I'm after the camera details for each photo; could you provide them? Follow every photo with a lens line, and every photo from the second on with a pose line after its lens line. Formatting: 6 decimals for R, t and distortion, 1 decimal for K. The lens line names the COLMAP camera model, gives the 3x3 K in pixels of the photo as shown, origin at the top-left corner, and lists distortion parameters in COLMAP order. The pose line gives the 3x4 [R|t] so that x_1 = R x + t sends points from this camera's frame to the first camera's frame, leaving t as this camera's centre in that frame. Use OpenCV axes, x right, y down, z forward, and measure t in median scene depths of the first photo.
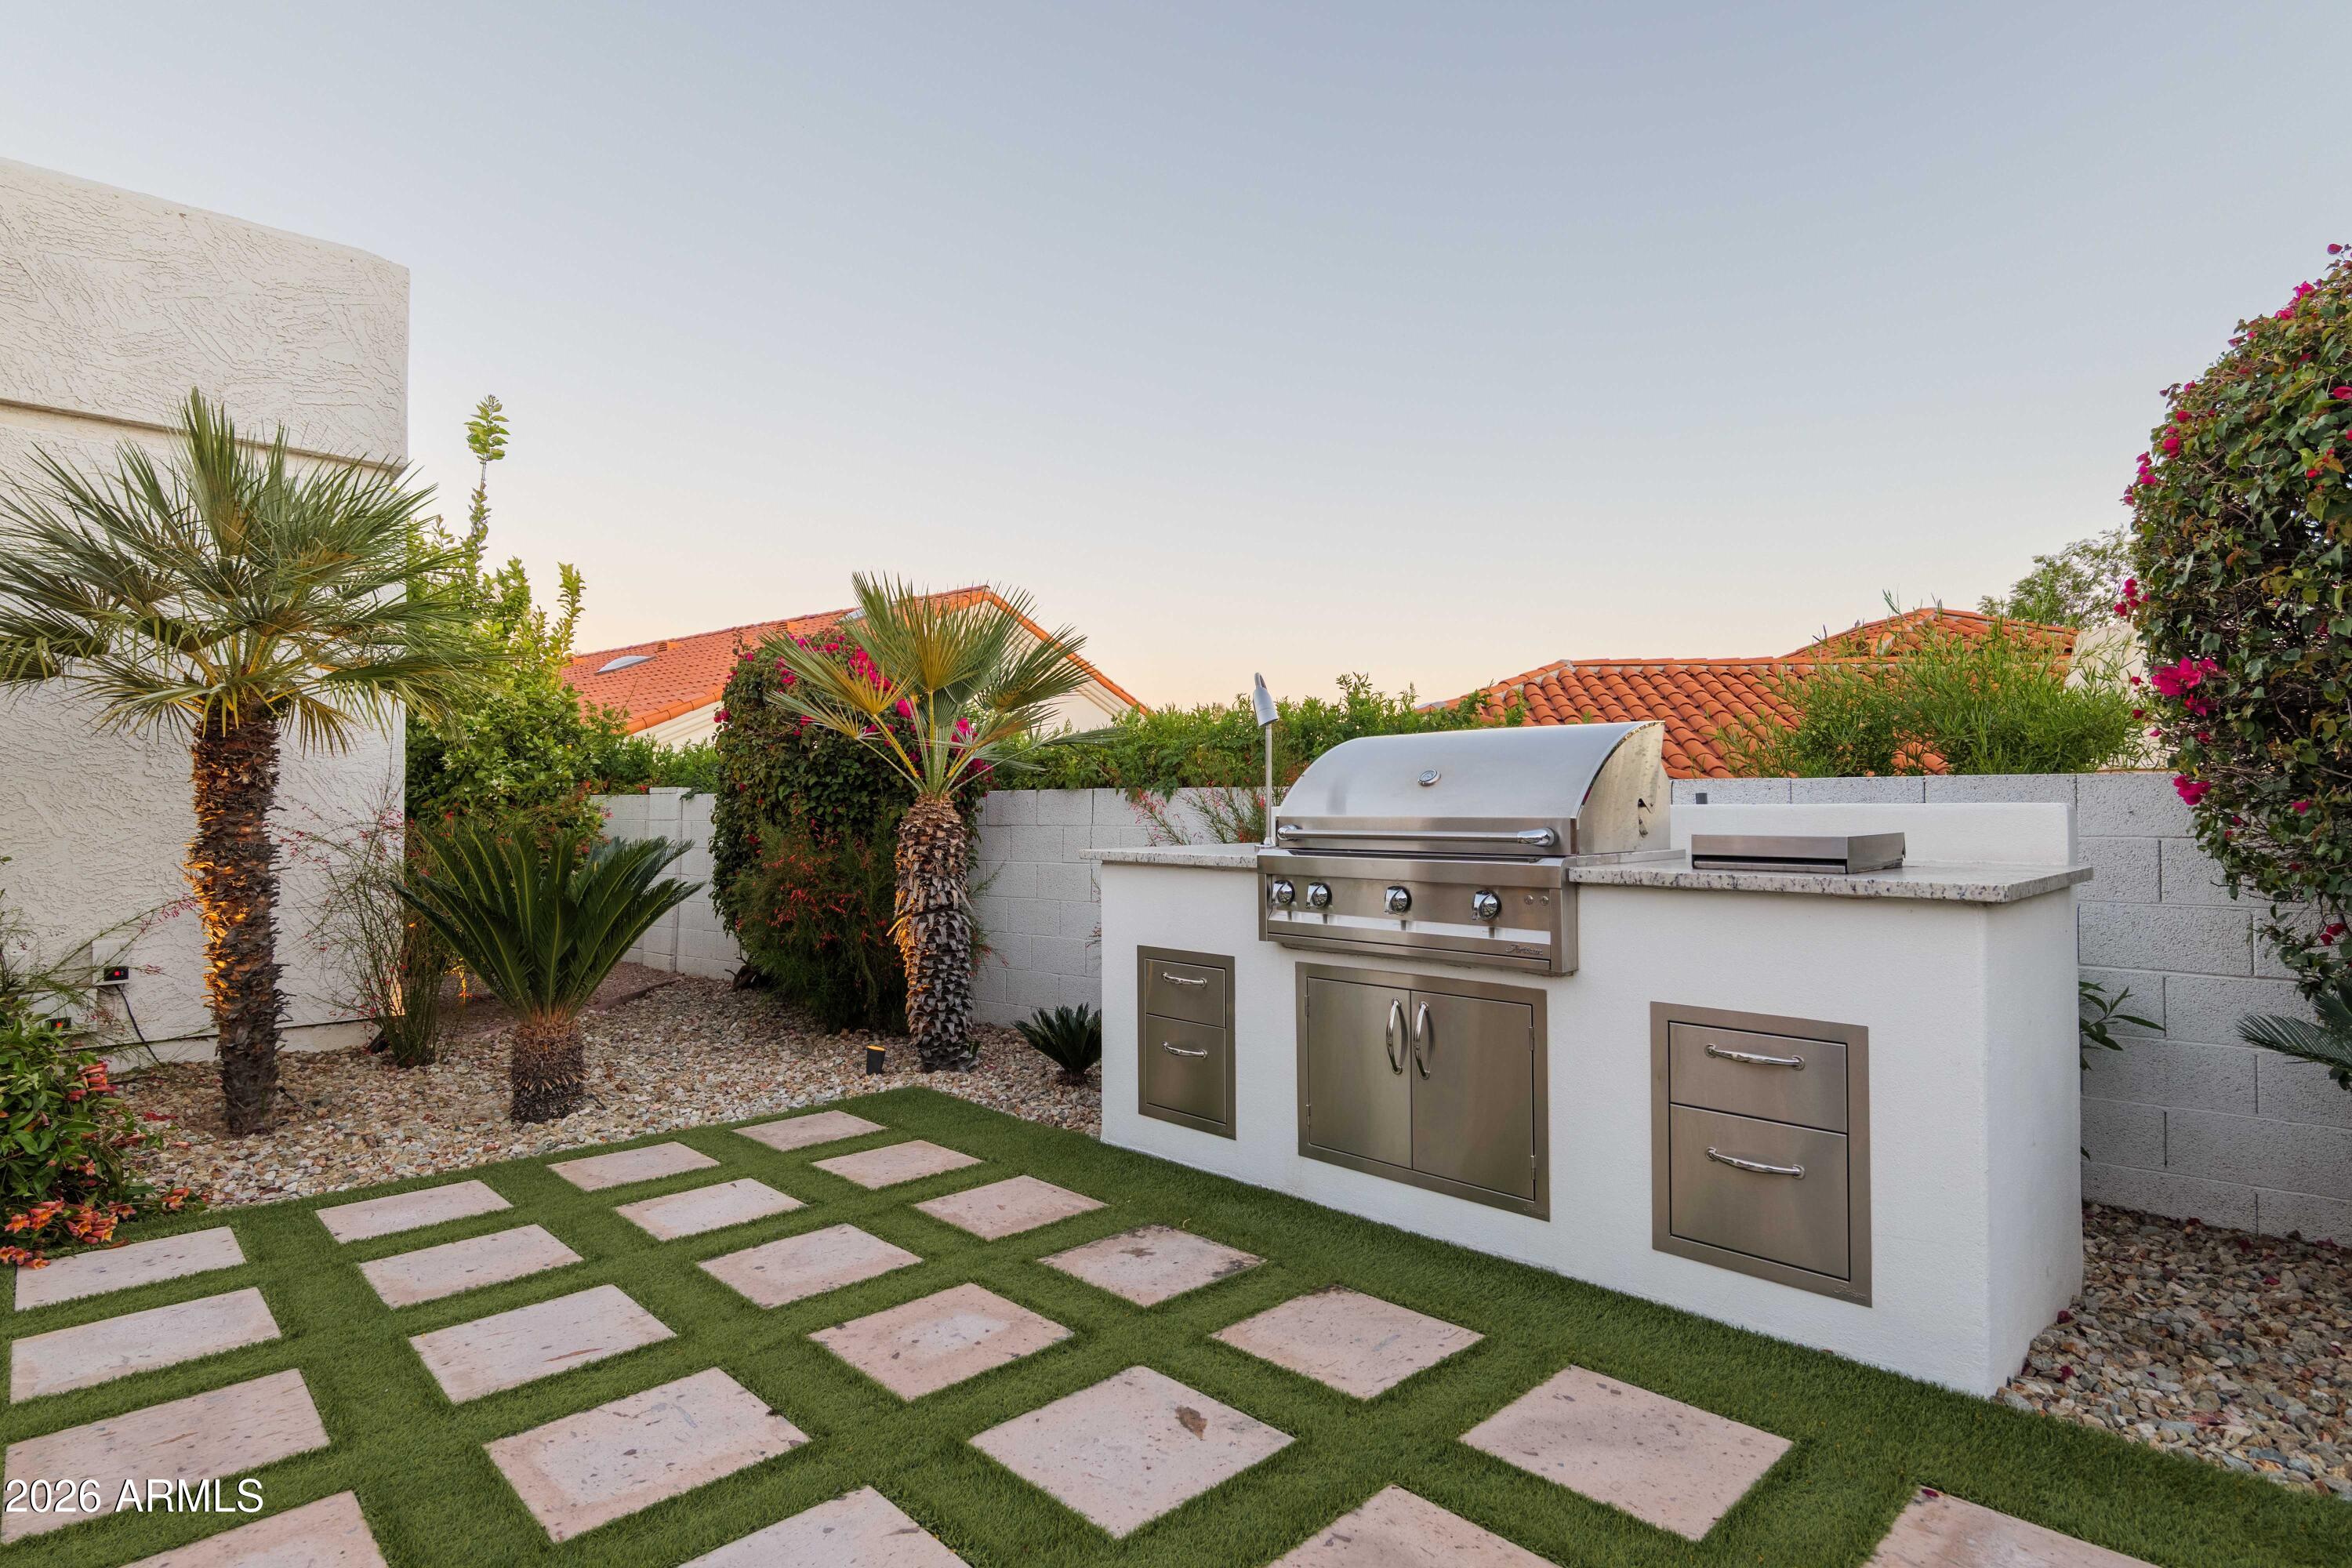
lens RADIAL K [[1191.4, 0, 1176.0], [0, 1191.4, 784.0], [0, 0, 1]] dist [0.000573, 0.000056]
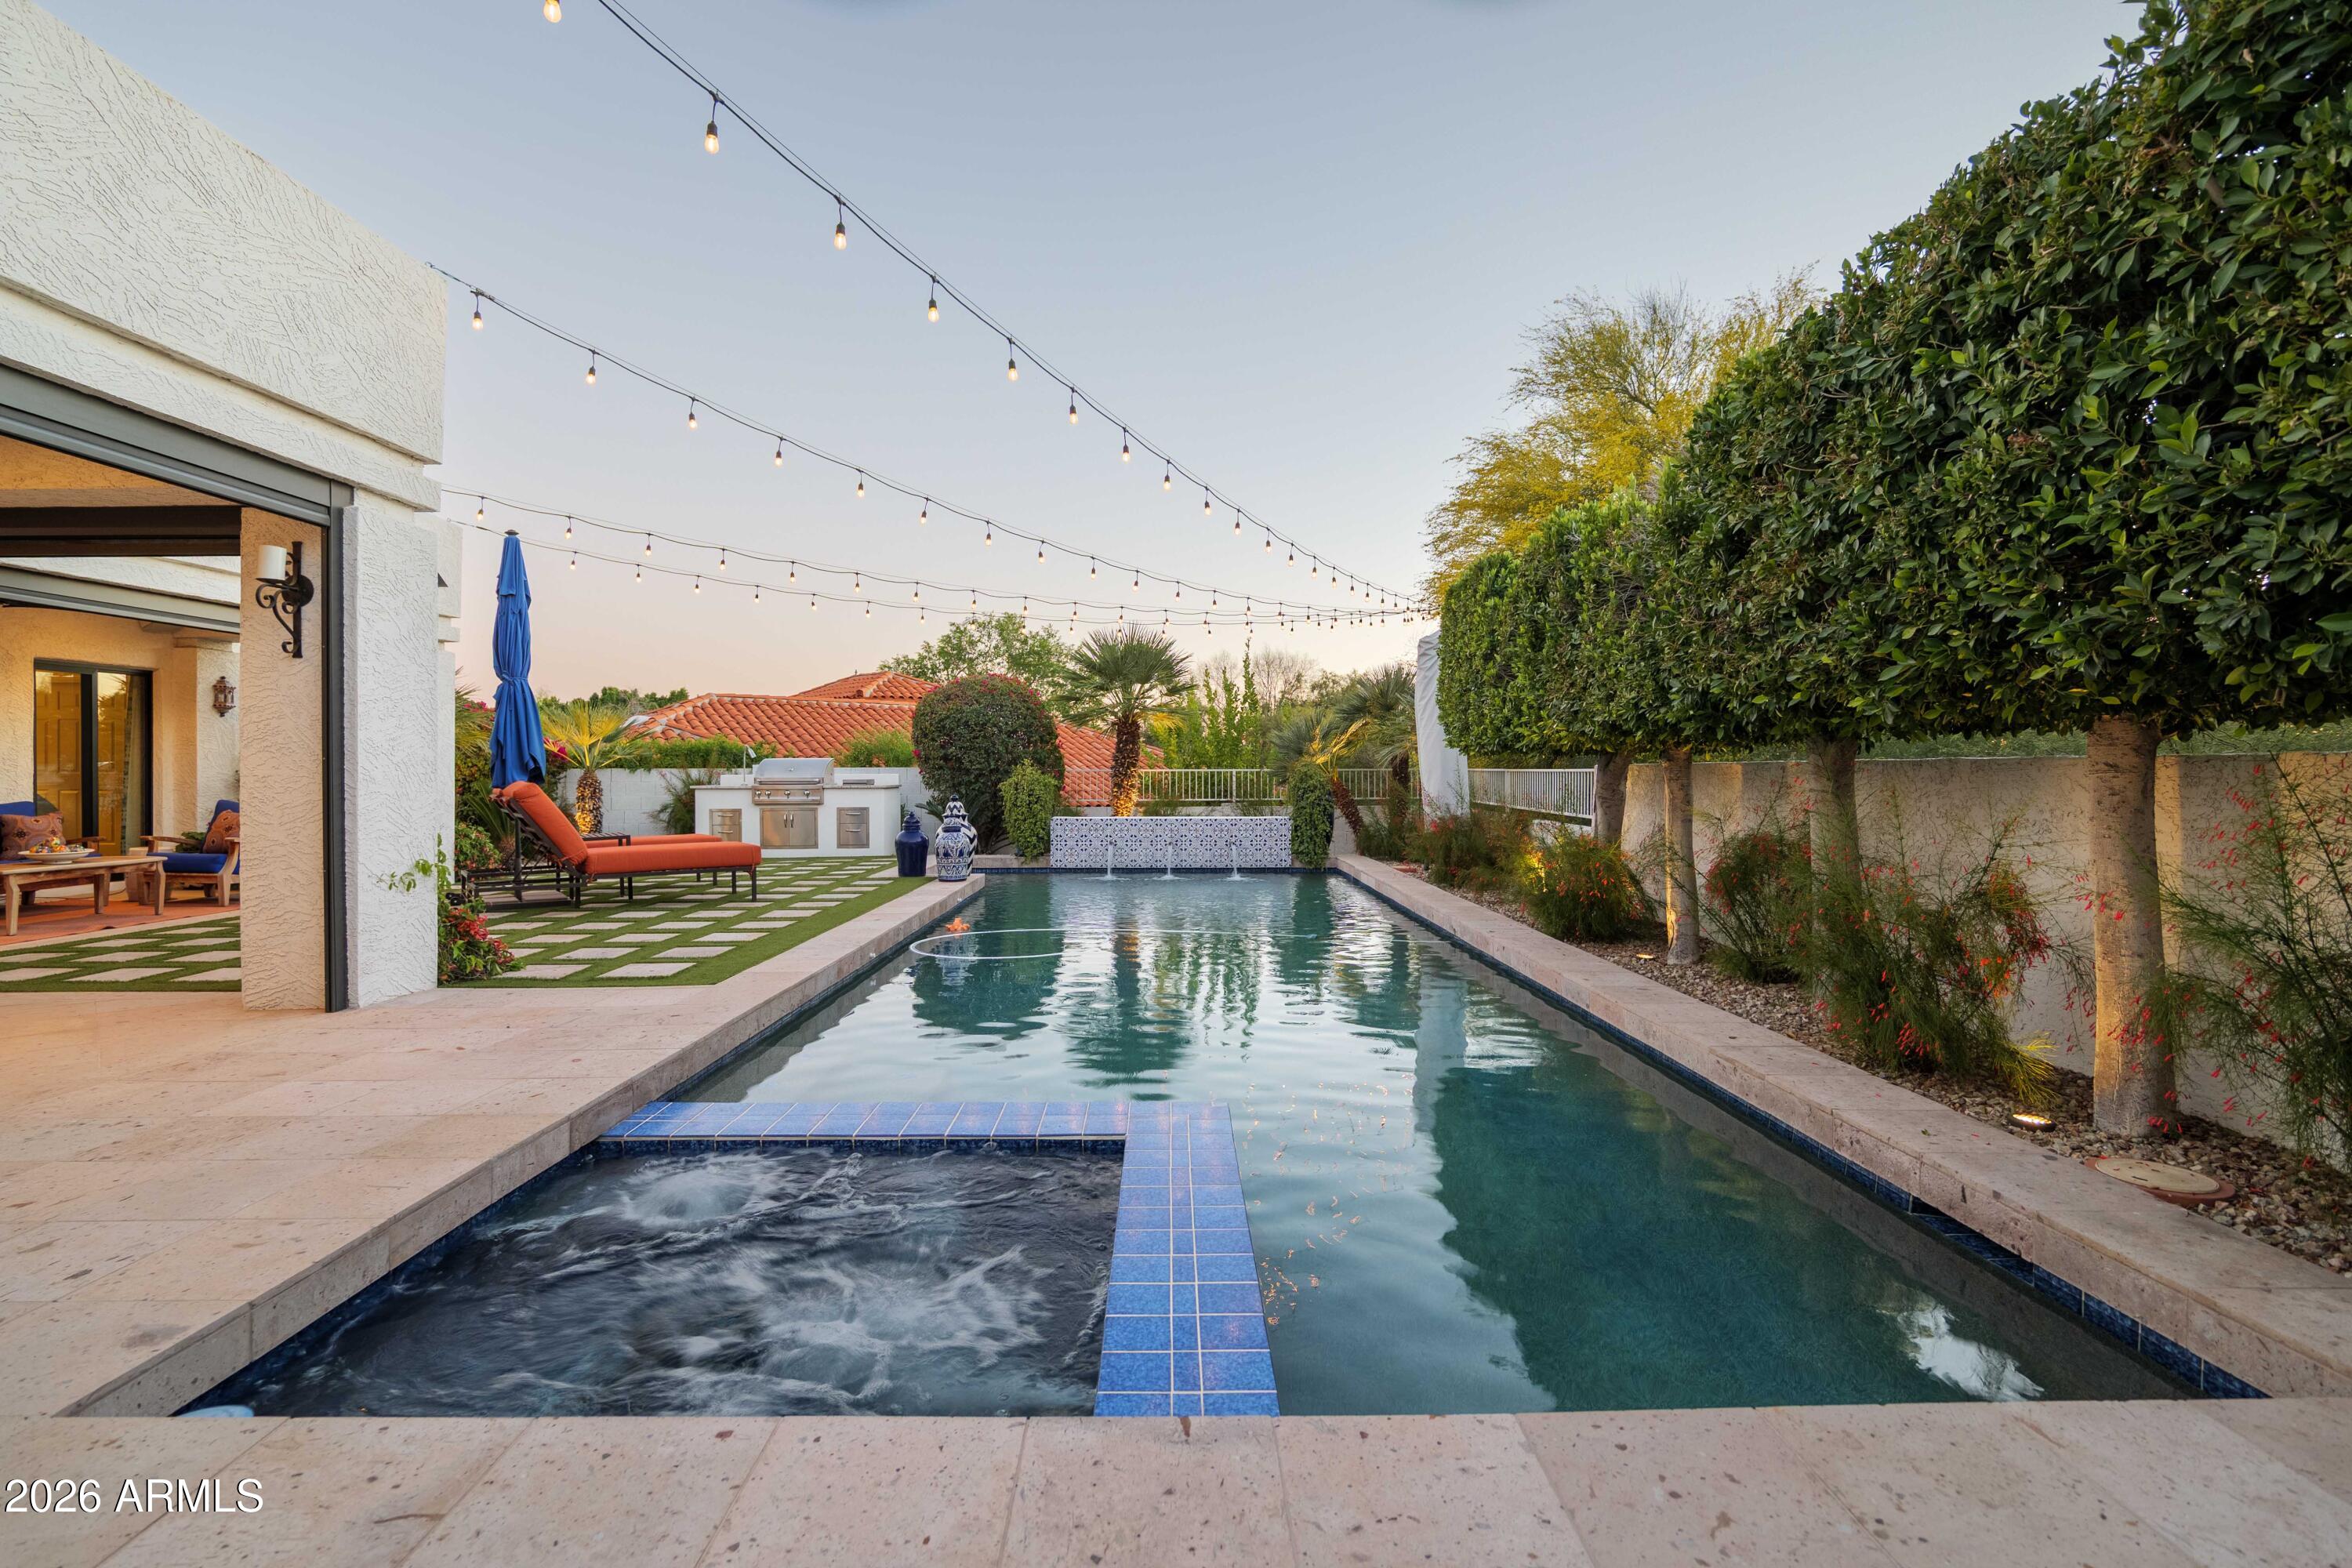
lens RADIAL K [[1090.9, 0, 1176.0], [0, 1090.9, 784.0], [0, 0, 1]] dist [-0.013405, 0.000378]
pose [[0.687577, -0.007260, 0.726075, -1.859743], [-0.014208, 0.999624, 0.023449, -0.068591], [-0.725972, -0.026439, 0.687216, -3.096706]]
